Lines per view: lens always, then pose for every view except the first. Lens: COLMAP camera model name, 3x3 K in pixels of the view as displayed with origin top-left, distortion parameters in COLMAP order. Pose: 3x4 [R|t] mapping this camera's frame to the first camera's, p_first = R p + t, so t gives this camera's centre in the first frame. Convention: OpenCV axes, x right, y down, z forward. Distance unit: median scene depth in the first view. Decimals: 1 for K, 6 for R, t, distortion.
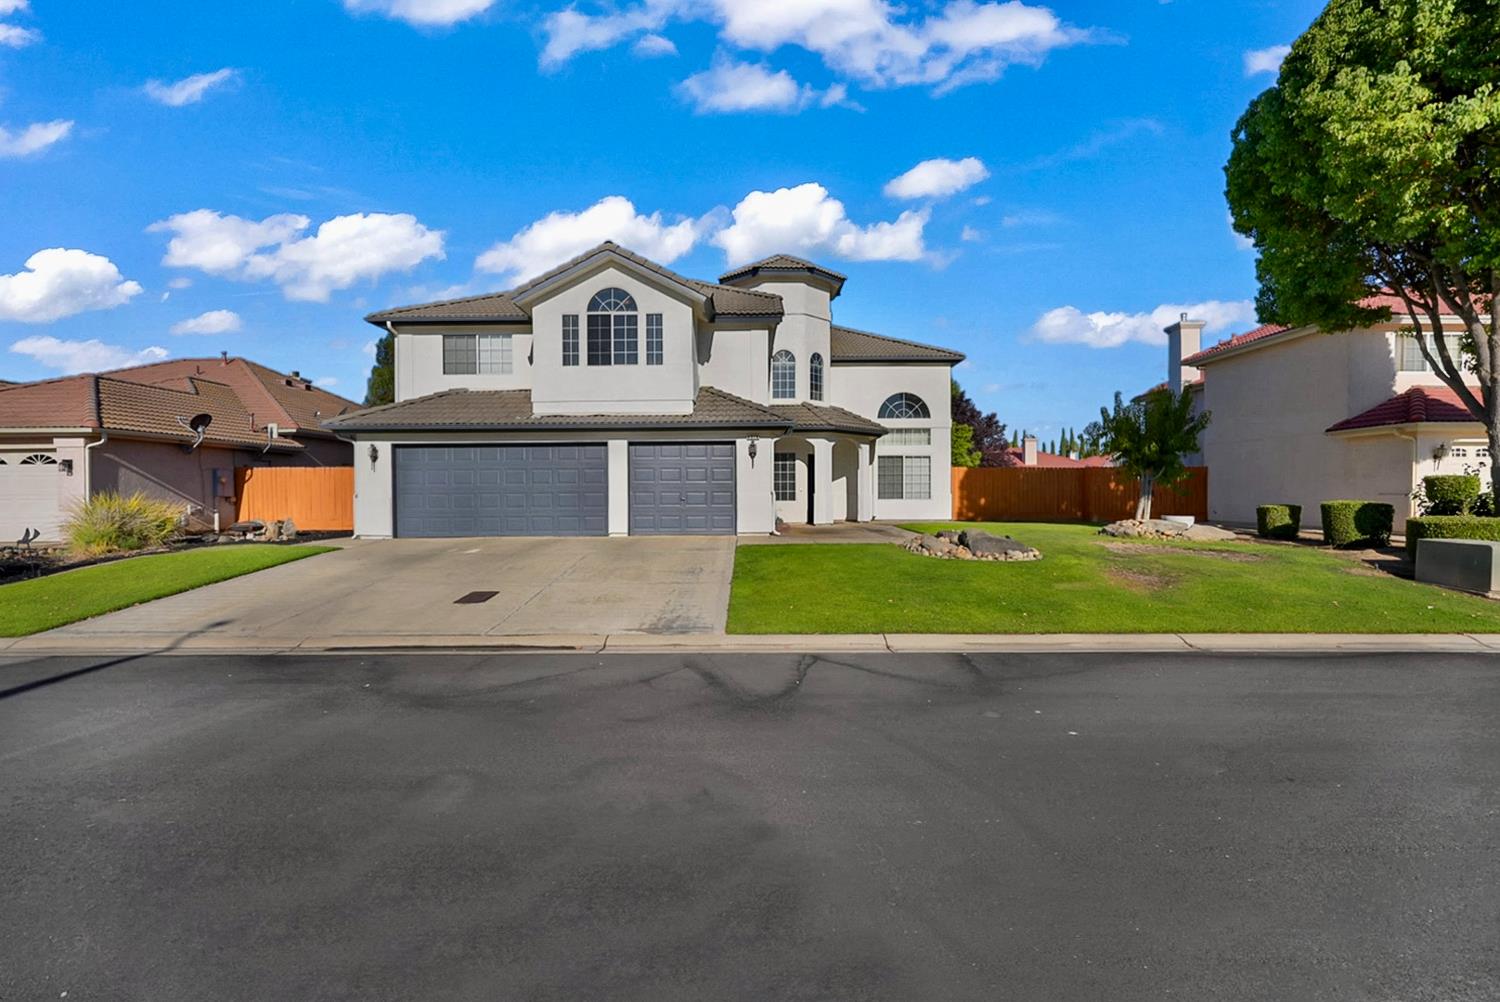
lens RADIAL K [[650.9, 0, 766.4], [0, 650.9, 493.8], [0, 0, 1]] dist [-0.003903, 0.000622]
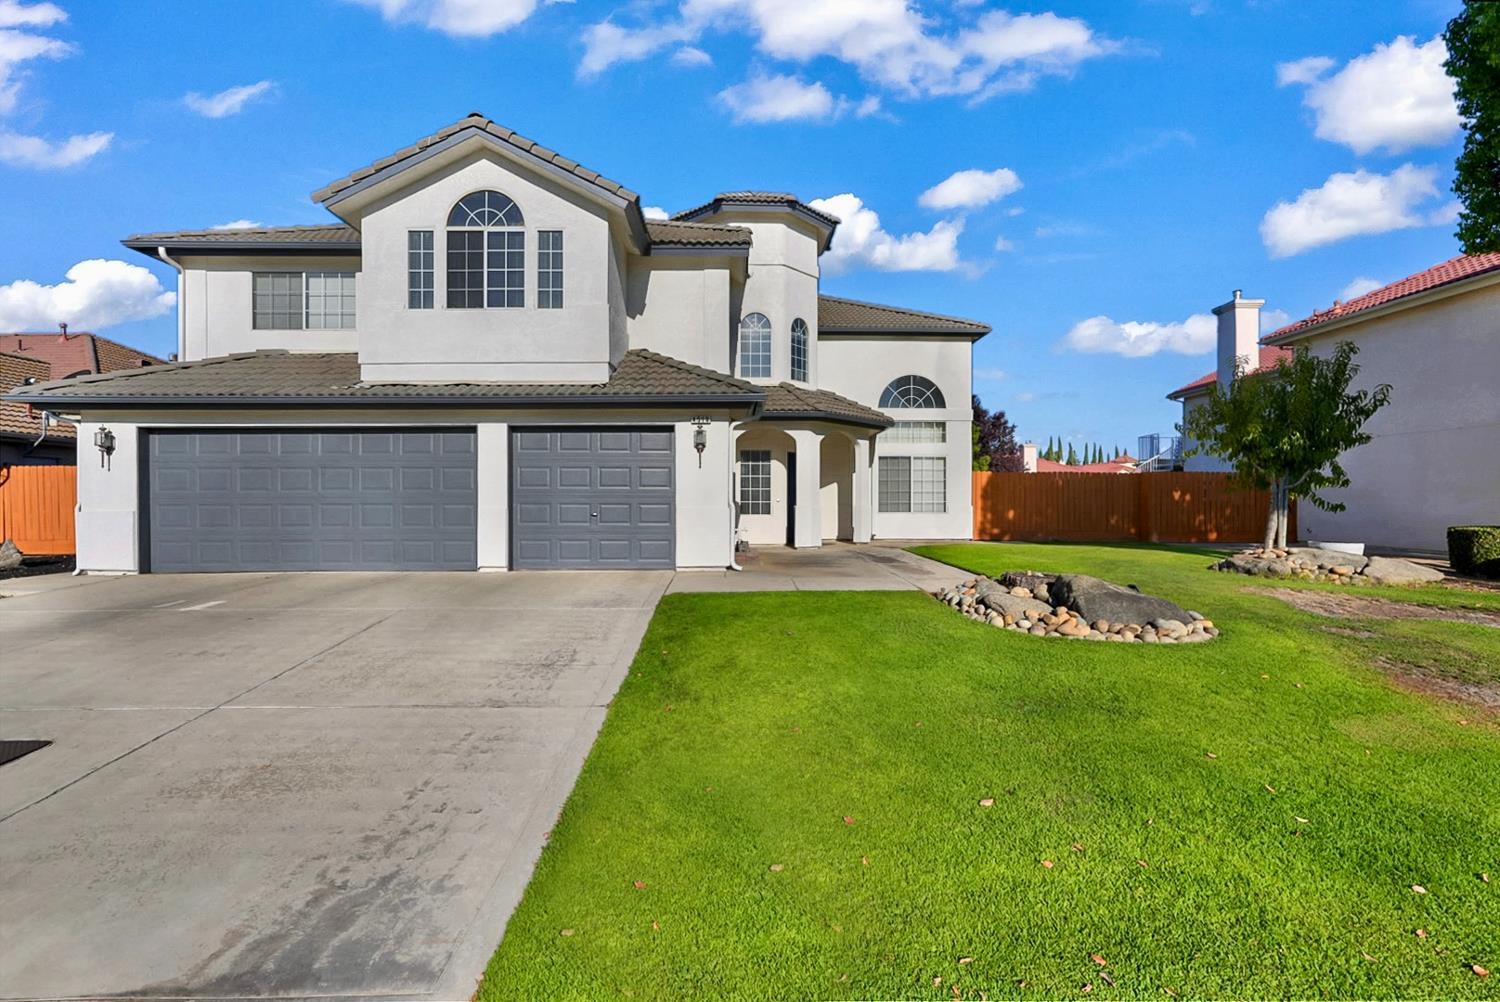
lens RADIAL K [[650.9, 0, 766.7], [0, 650.9, 499.2], [0, 0, 1]] dist [-0.003903, 0.000622]
pose [[0.999709, 0.003577, 0.023868, 0.028821], [-0.003485, 0.999986, -0.003866, -0.005052], [-0.023881, 0.003782, 0.999708, 0.328997]]
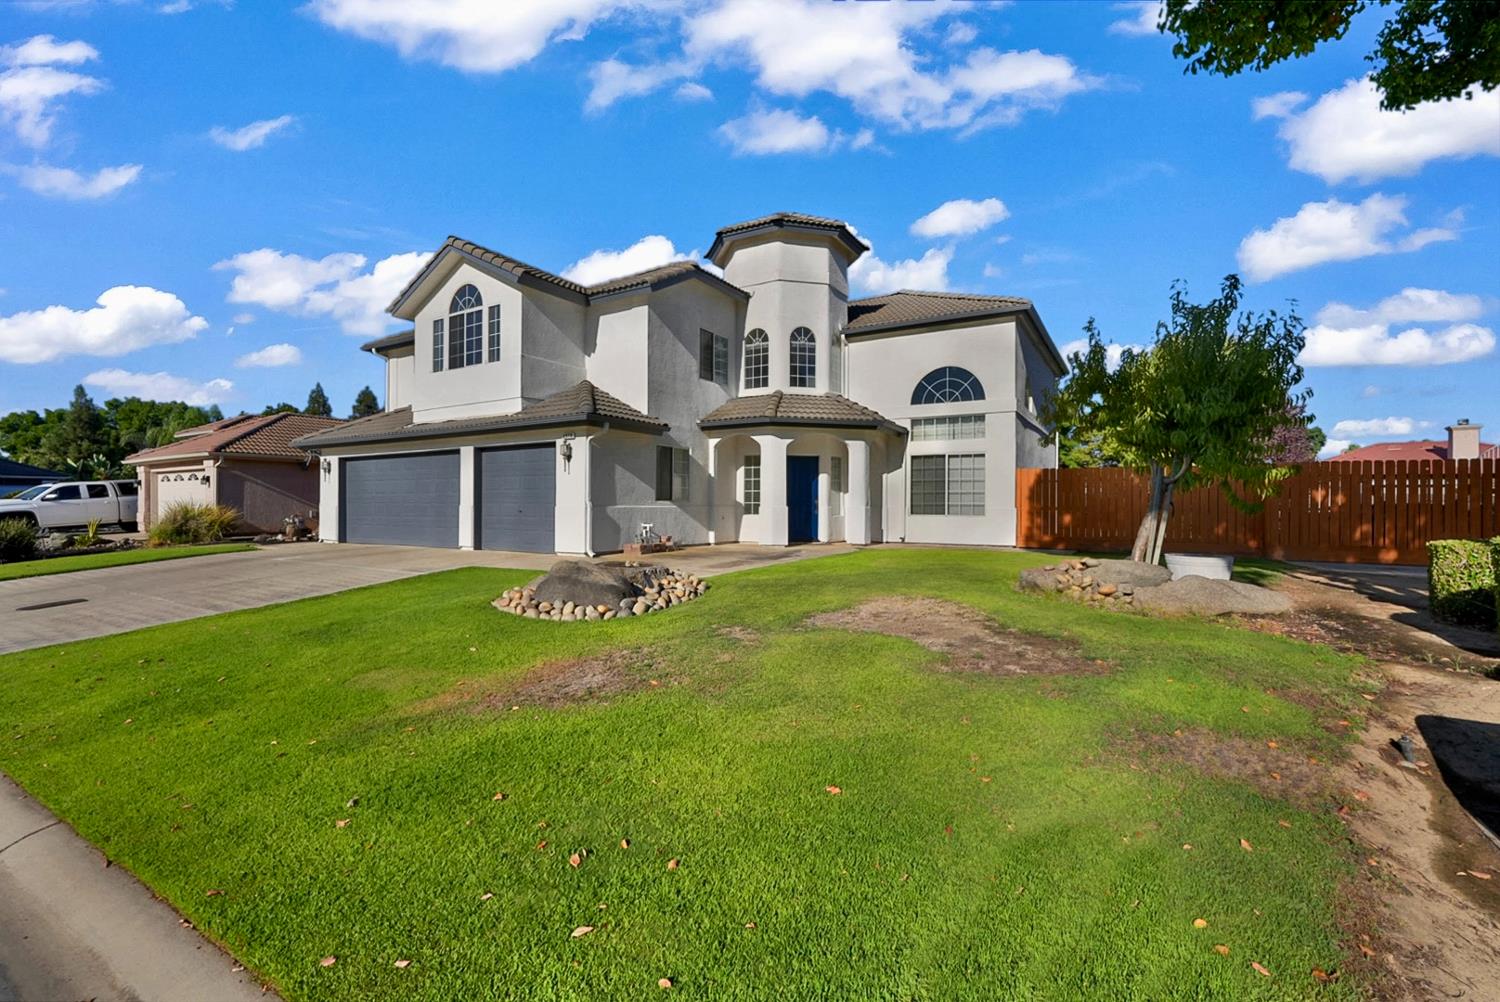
lens RADIAL K [[650.9, 0, 748.0], [0, 650.9, 500.8], [0, 0, 1]] dist [-0.003903, 0.000622]
pose [[0.857089, 0.004948, -0.515144, 0.571691], [-0.007433, 0.999969, -0.002762, -0.005110], [0.515114, 0.006196, 0.857099, 0.390460]]
